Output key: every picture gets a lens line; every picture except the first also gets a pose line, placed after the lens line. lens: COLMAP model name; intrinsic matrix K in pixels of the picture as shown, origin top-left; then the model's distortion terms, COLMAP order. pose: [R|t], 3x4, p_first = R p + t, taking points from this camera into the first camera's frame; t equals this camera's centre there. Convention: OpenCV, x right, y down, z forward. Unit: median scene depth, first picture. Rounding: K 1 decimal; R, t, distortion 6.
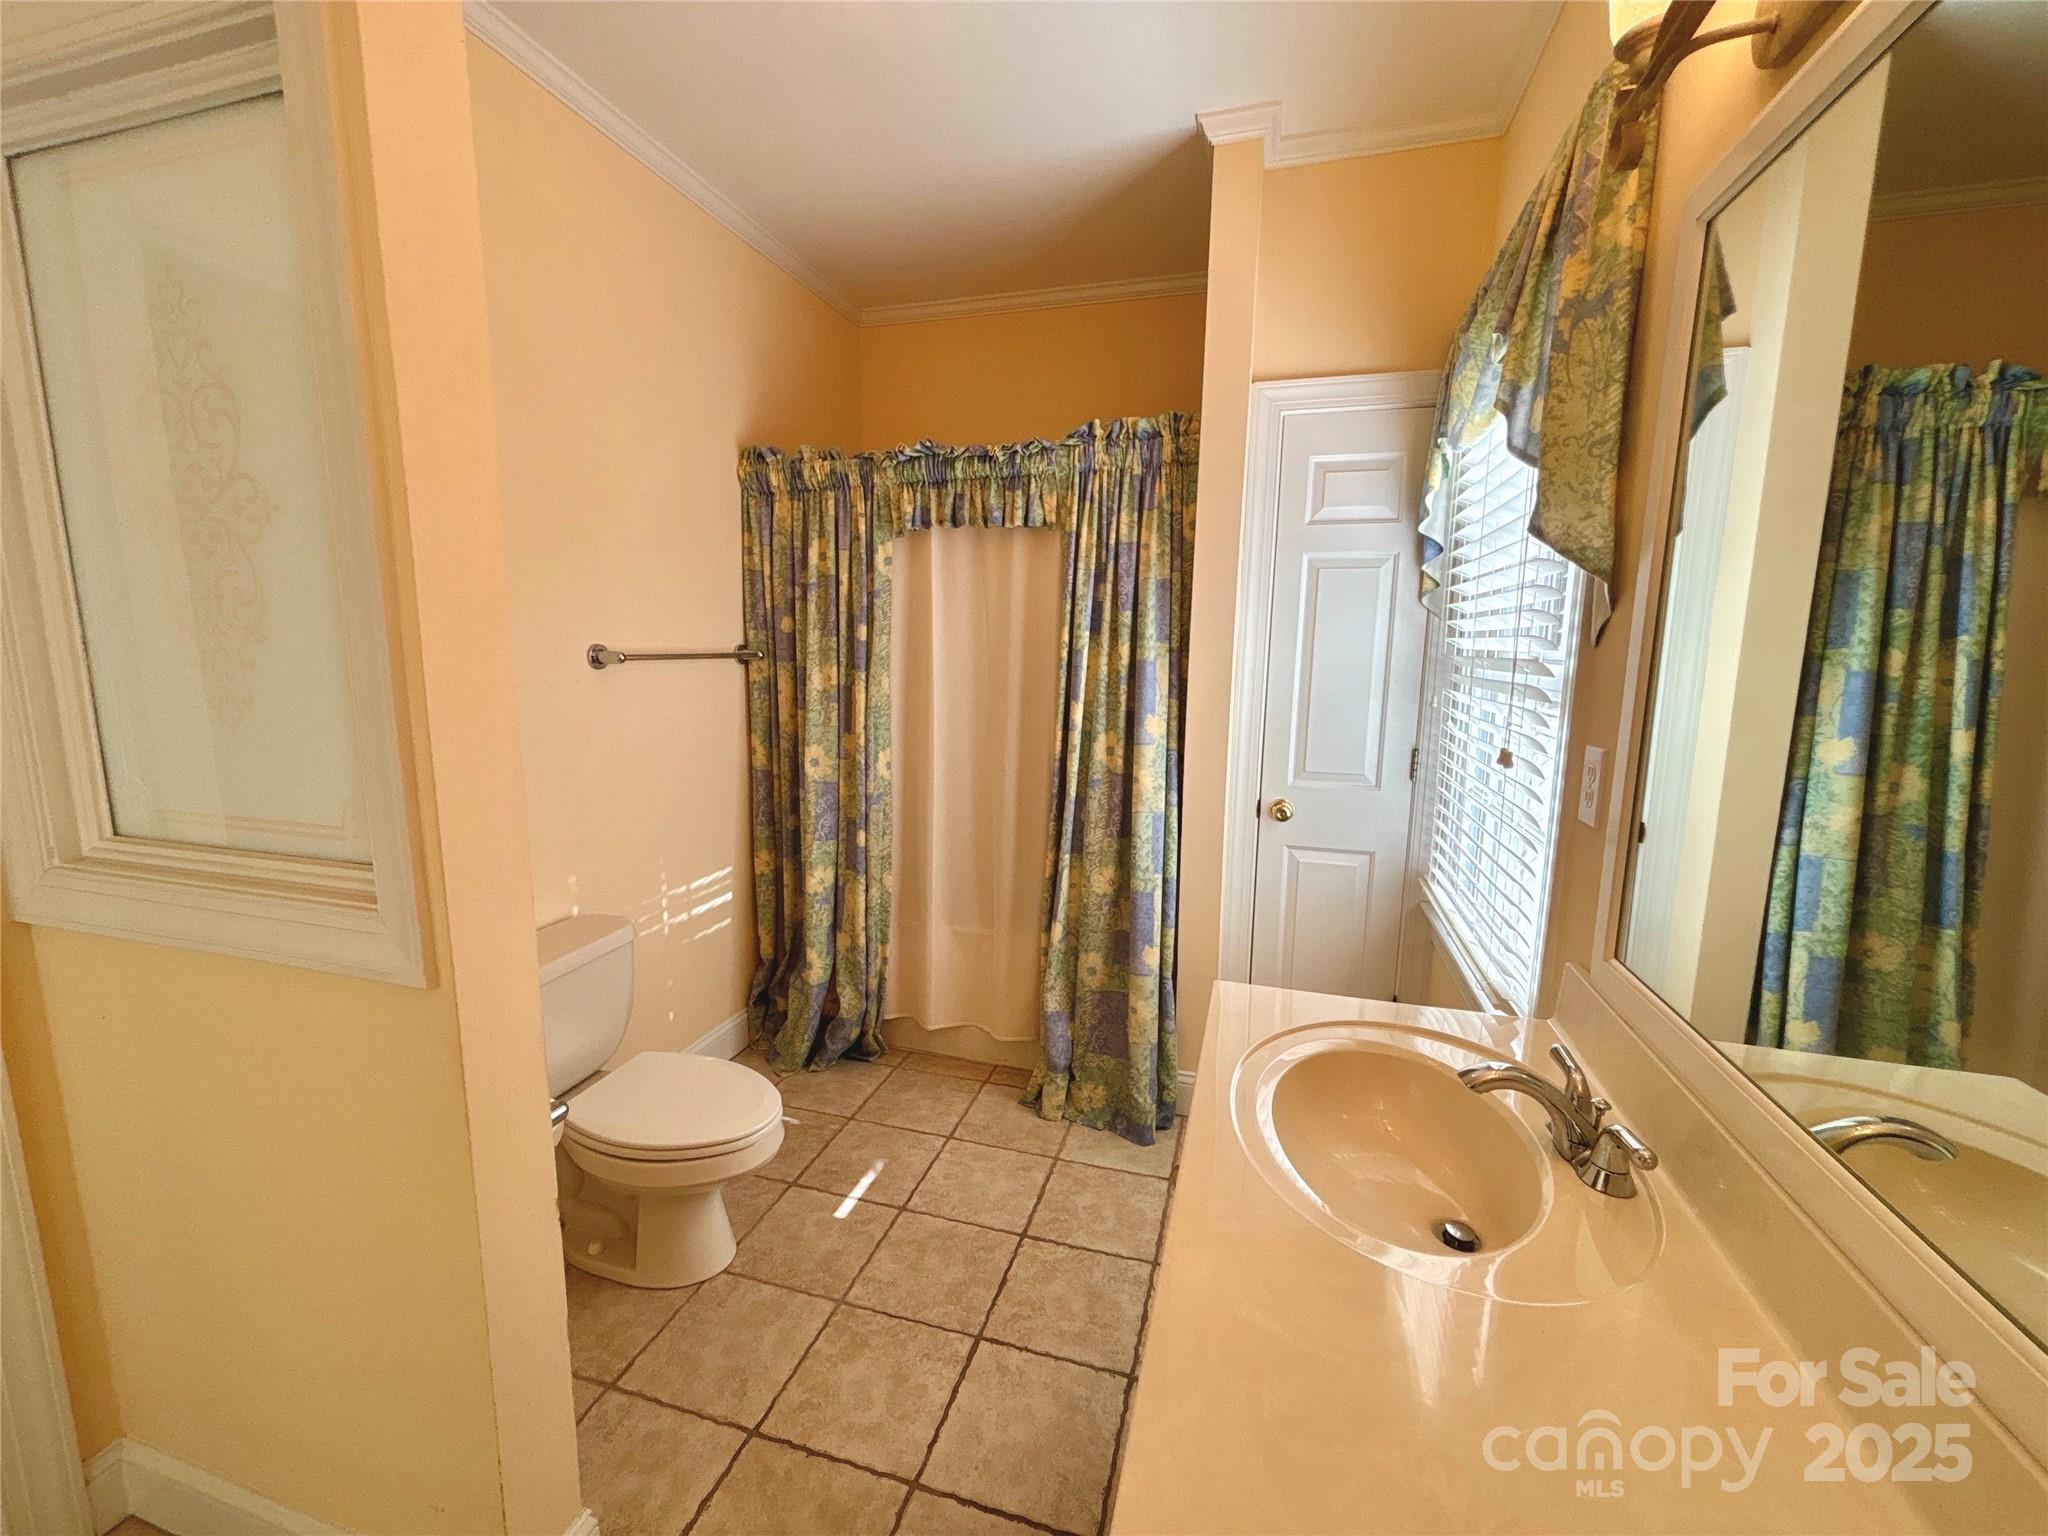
lens RADIAL K [[828.0, 0, 1021.9], [0, 828.0, 776.4], [0, 0, 1]] dist [-0.007701, 0.002061]
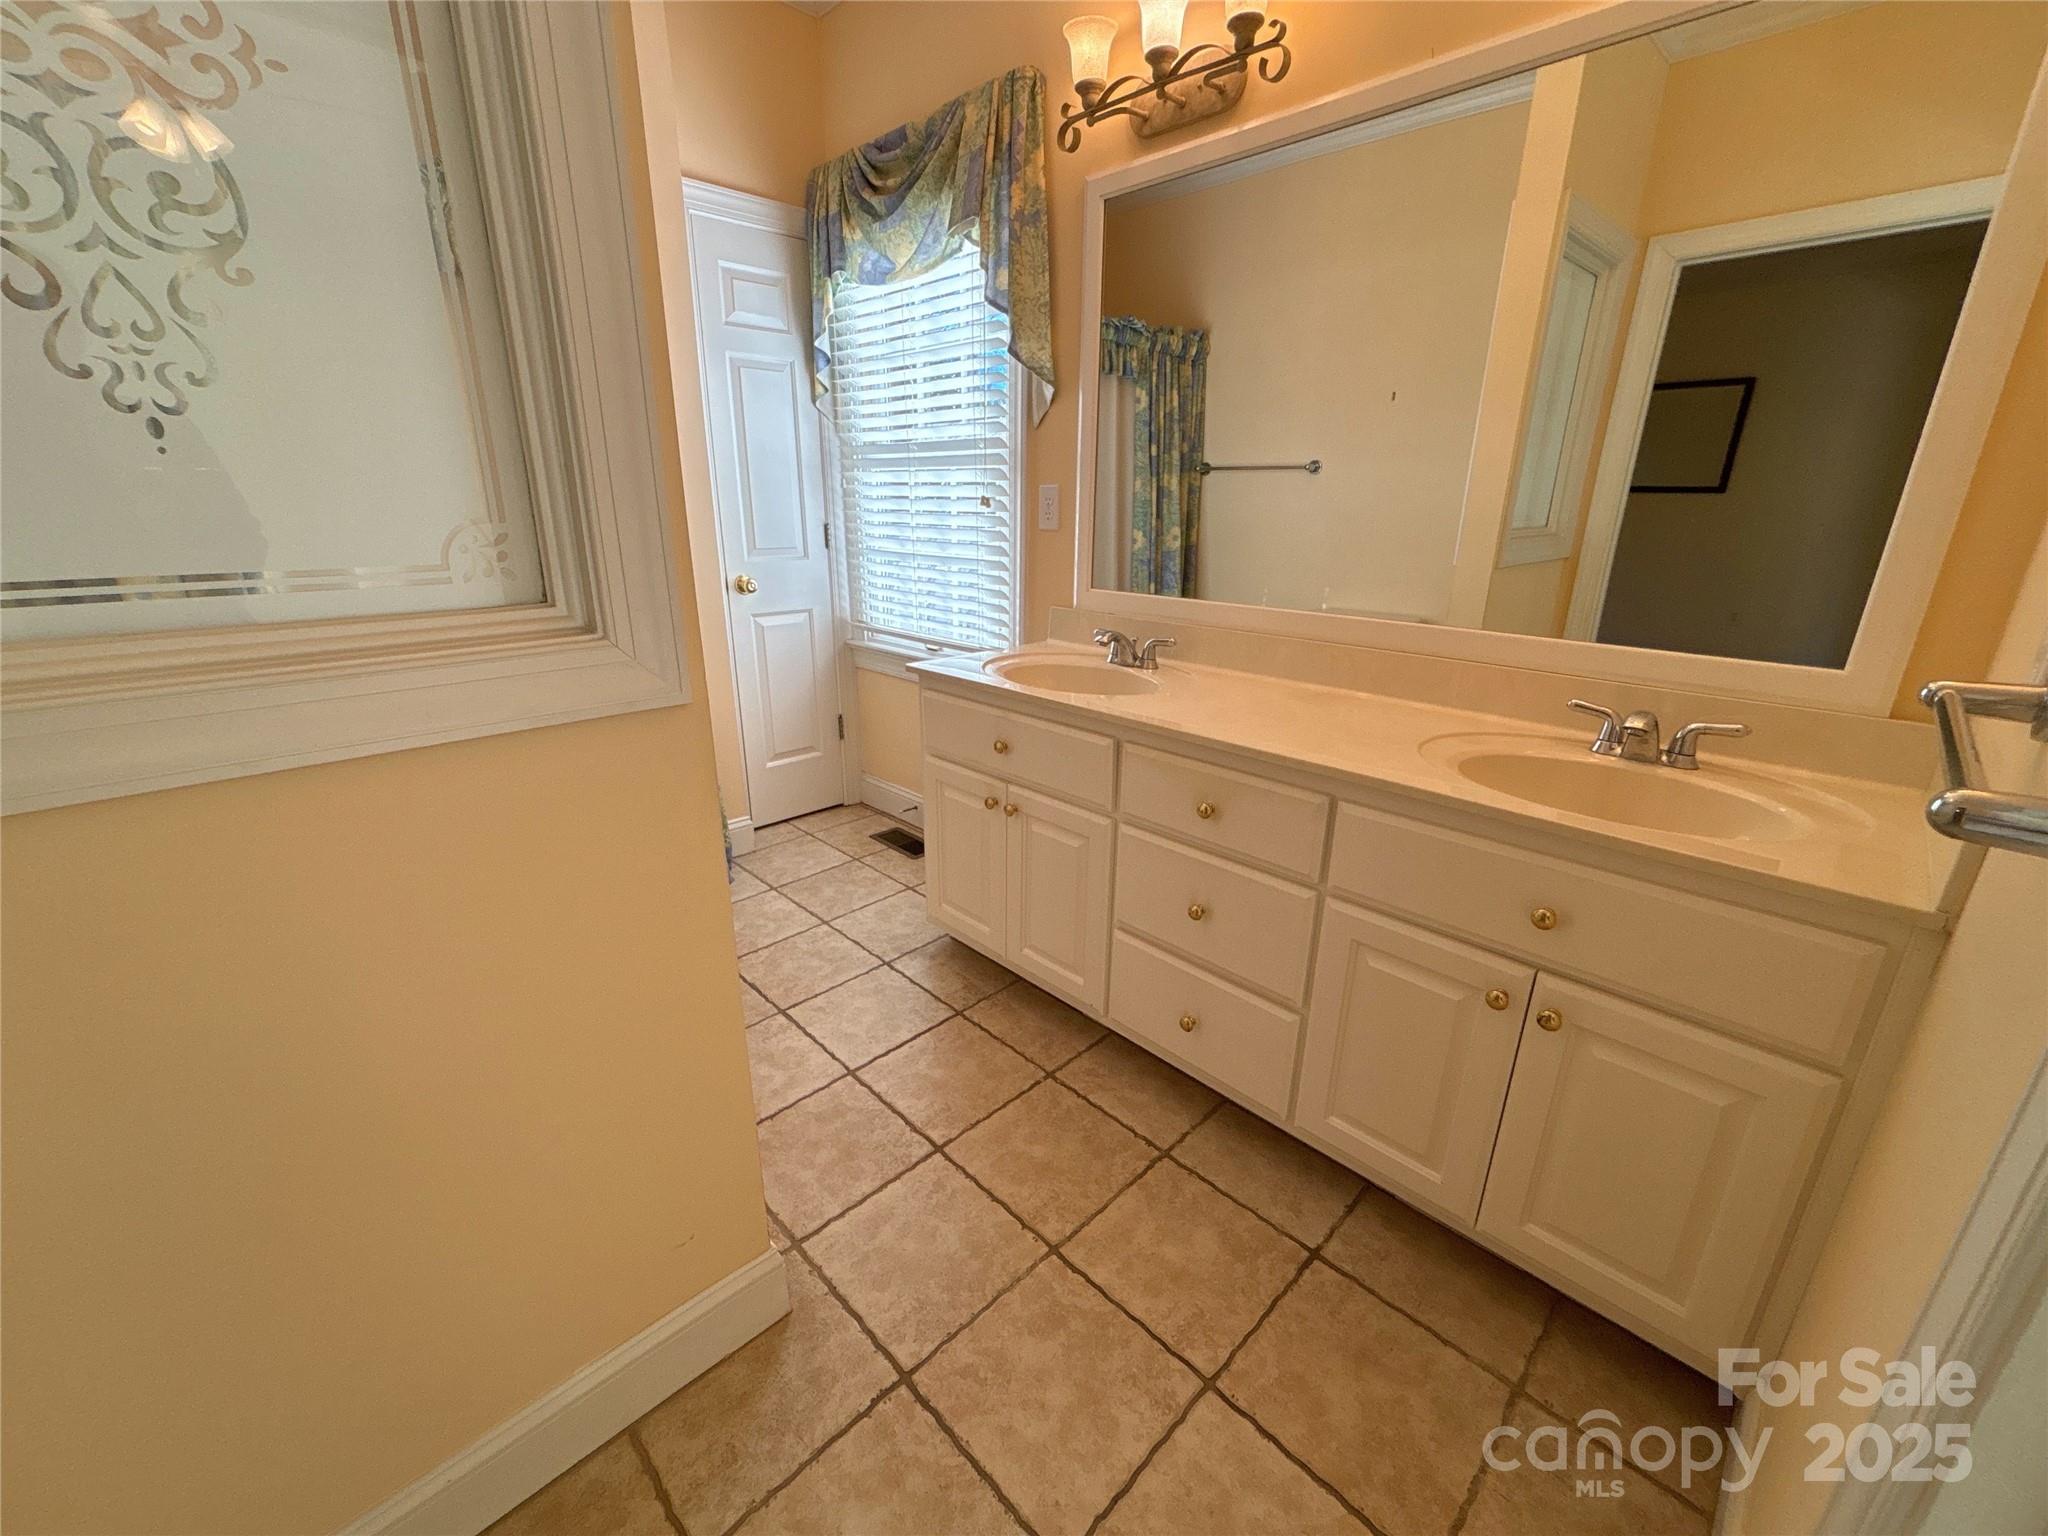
lens RADIAL K [[828.0, 0, 1023.4], [0, 828.0, 763.8], [0, 0, 1]] dist [-0.007701, 0.002061]
pose [[0.480405, -0.280487, 0.830986, -0.890087], [0.140431, 0.959858, 0.242800, 0.090939], [-0.865731, 0.000054, 0.500510, 0.108027]]
